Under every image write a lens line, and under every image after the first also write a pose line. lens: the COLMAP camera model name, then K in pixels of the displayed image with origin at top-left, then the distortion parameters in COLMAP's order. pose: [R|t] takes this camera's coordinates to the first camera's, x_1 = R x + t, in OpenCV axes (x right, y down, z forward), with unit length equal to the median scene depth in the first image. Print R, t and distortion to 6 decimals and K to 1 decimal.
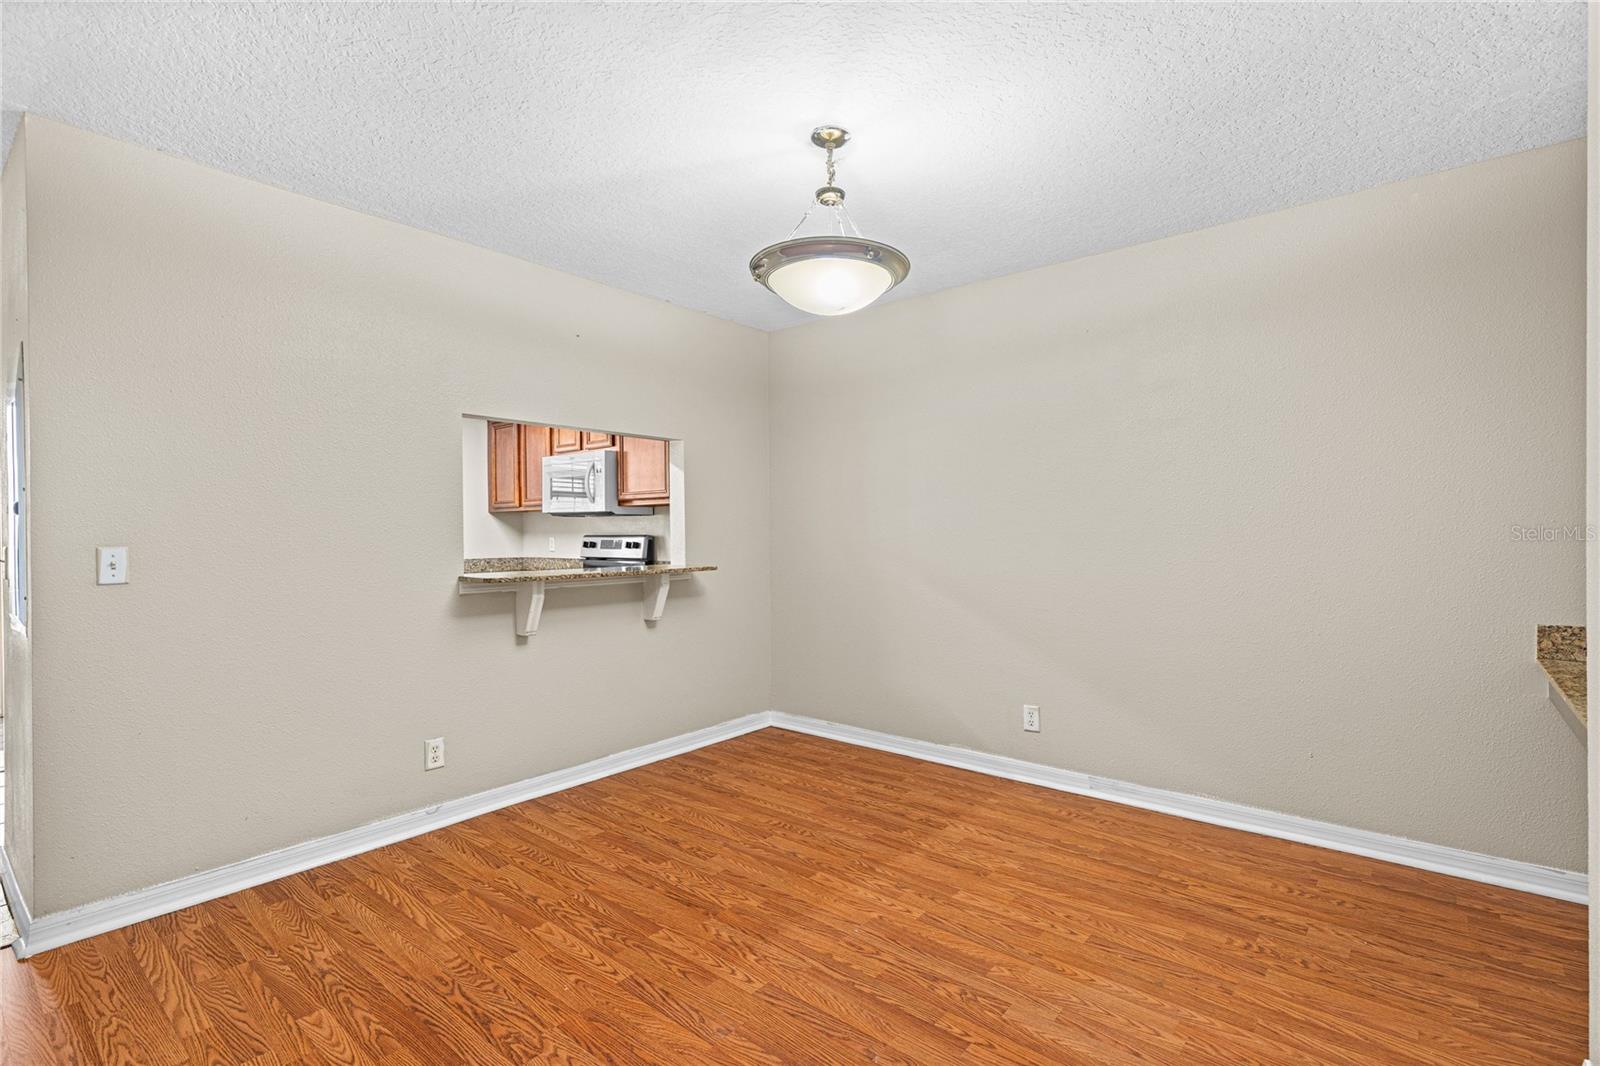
lens RADIAL K [[741.5, 0, 805.3], [0, 741.5, 505.8], [0, 0, 1]] dist [0.006529, -0.001749]
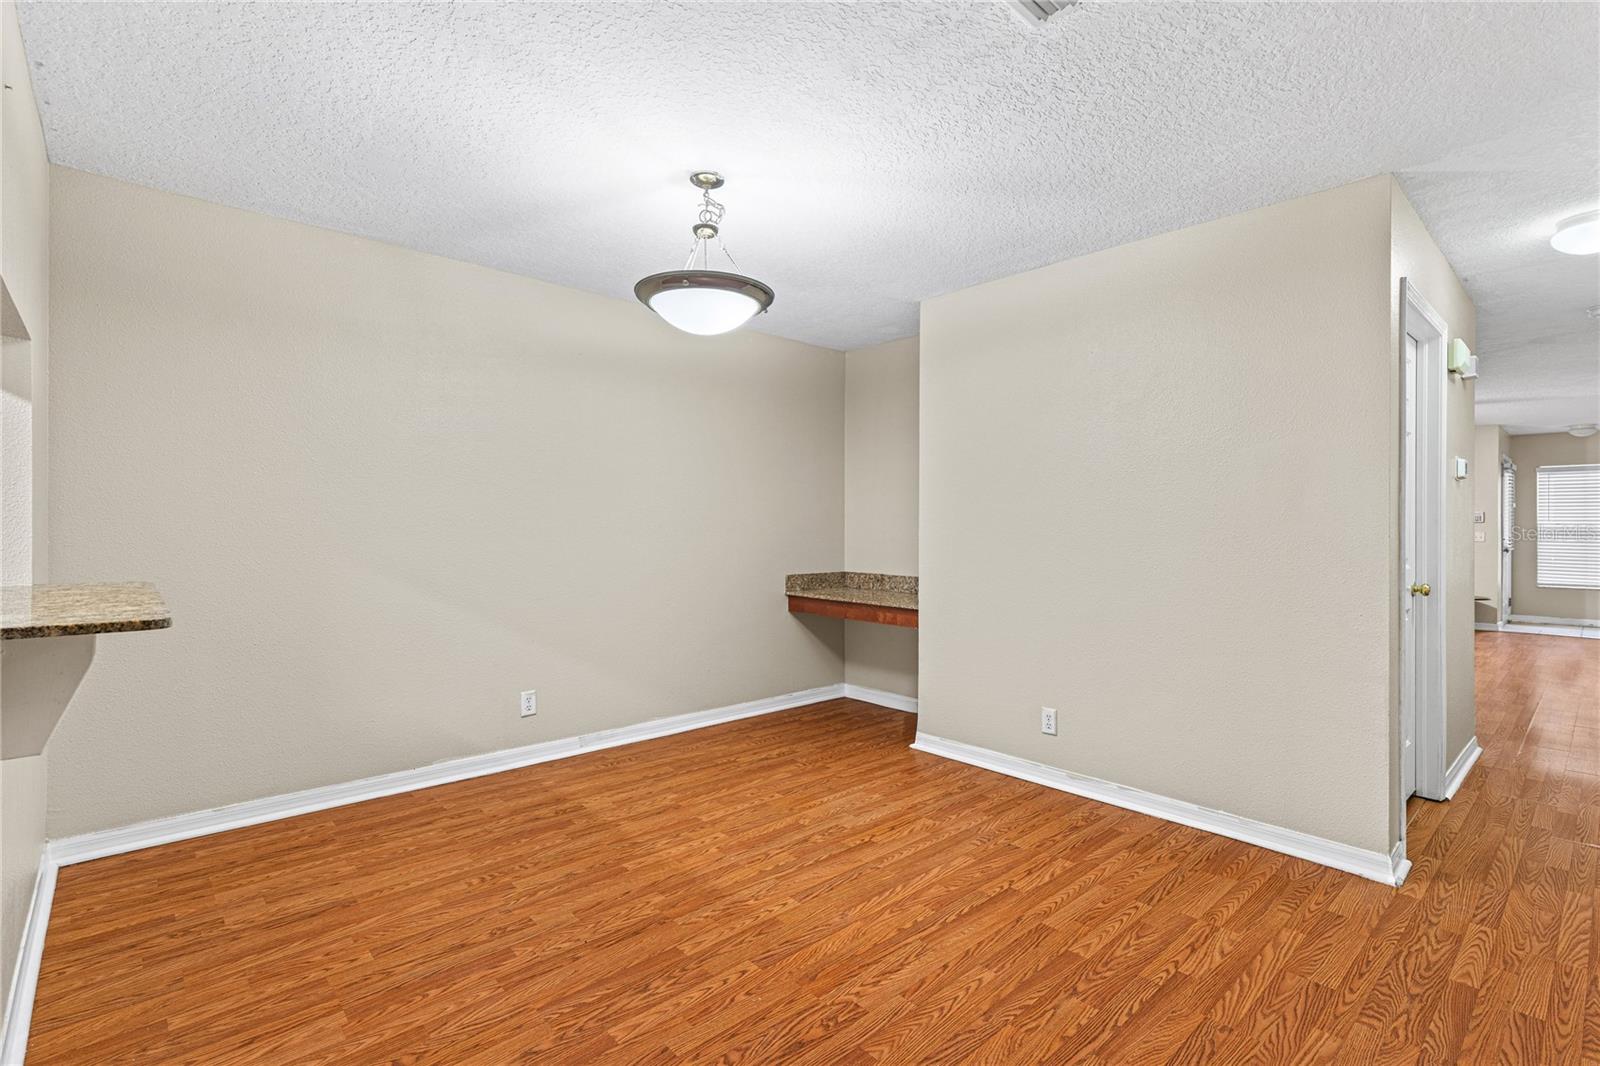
lens RADIAL K [[741.5, 0, 842.2], [0, 741.5, 528.6], [0, 0, 1]] dist [0.006529, -0.001749]
pose [[0.112224, 0.003615, 0.993676, -1.004853], [-0.041422, 0.999141, 0.001043, 0.019200], [-0.992819, -0.041277, 0.112277, 0.631573]]
